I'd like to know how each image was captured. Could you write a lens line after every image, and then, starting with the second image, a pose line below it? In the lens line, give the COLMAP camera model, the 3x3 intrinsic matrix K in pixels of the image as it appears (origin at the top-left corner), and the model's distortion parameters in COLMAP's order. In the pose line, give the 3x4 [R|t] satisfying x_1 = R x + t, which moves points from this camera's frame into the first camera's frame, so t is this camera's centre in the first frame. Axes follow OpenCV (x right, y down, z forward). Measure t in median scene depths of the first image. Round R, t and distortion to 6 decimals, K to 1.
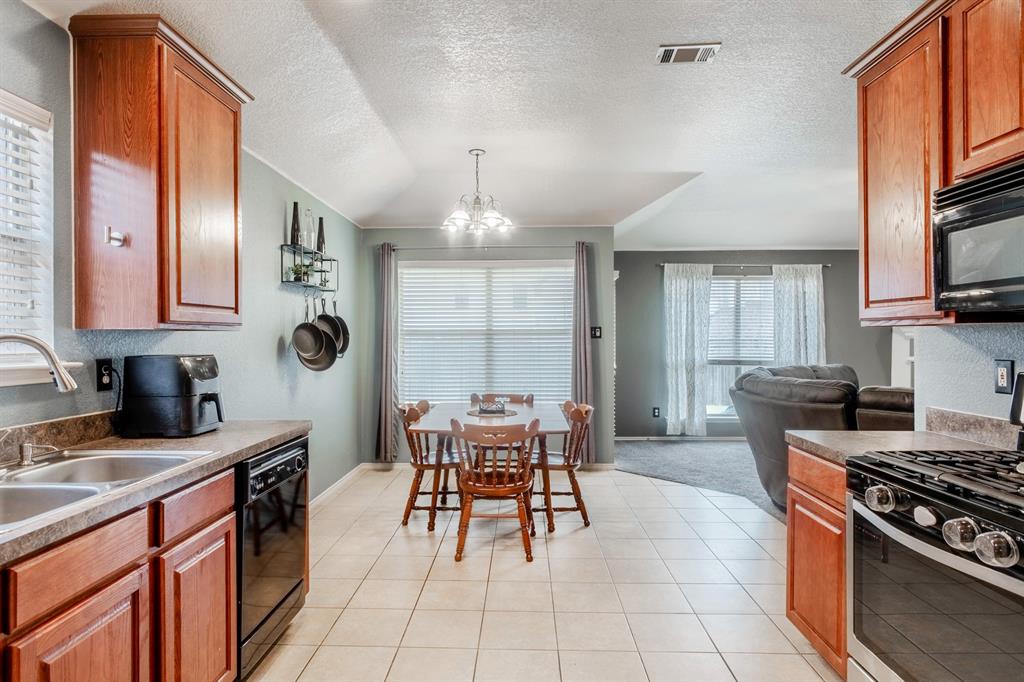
lens RADIAL K [[578.0, 0, 508.8], [0, 578.0, 339.3], [0, 0, 1]] dist [-0.019511, 0.014199]
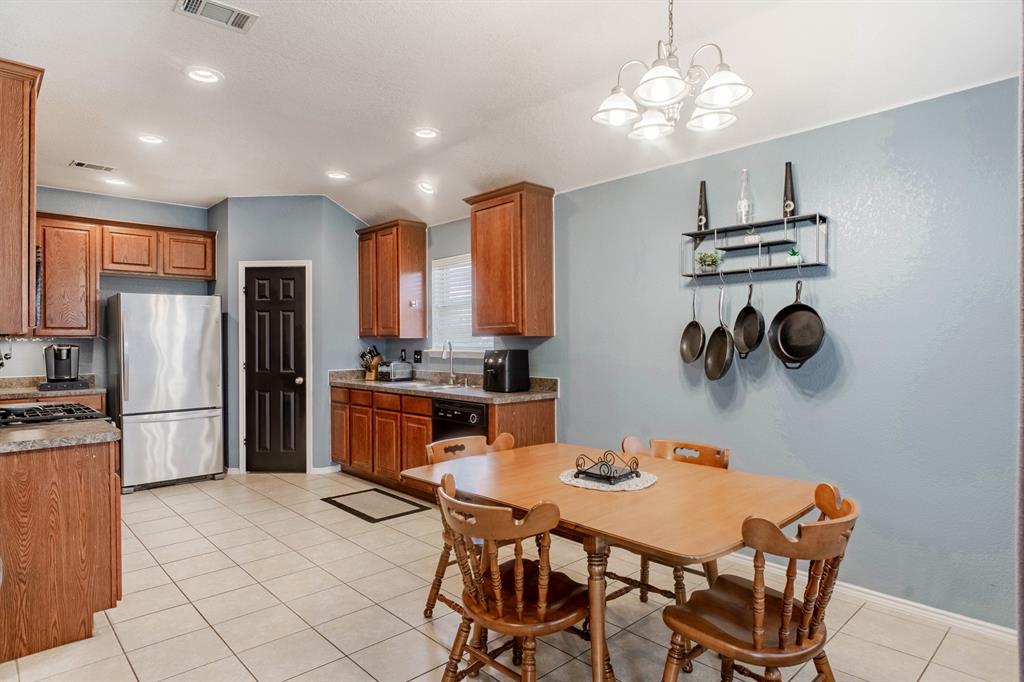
lens RADIAL K [[578.0, 0, 510.2], [0, 578.0, 342.3], [0, 0, 1]] dist [-0.019511, 0.014199]
pose [[-0.718635, 0.007921, -0.695343, 0.434129], [0.006939, 0.999967, 0.004219, -0.002941], [0.695353, -0.001793, -0.718666, 1.421290]]
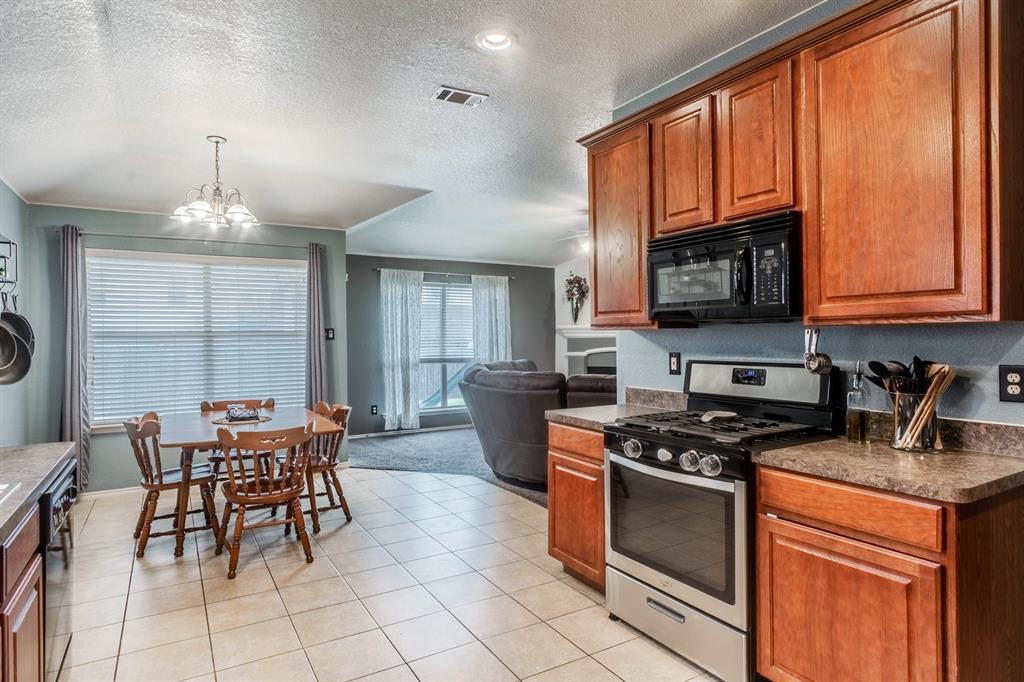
lens RADIAL K [[578.0, 0, 513.8], [0, 578.0, 338.8], [0, 0, 1]] dist [-0.019511, 0.014199]
pose [[0.840686, -0.007022, 0.541478, -0.174445], [0.007659, 0.999970, 0.001075, -0.003097], [-0.541469, 0.003243, 0.840715, -0.032142]]
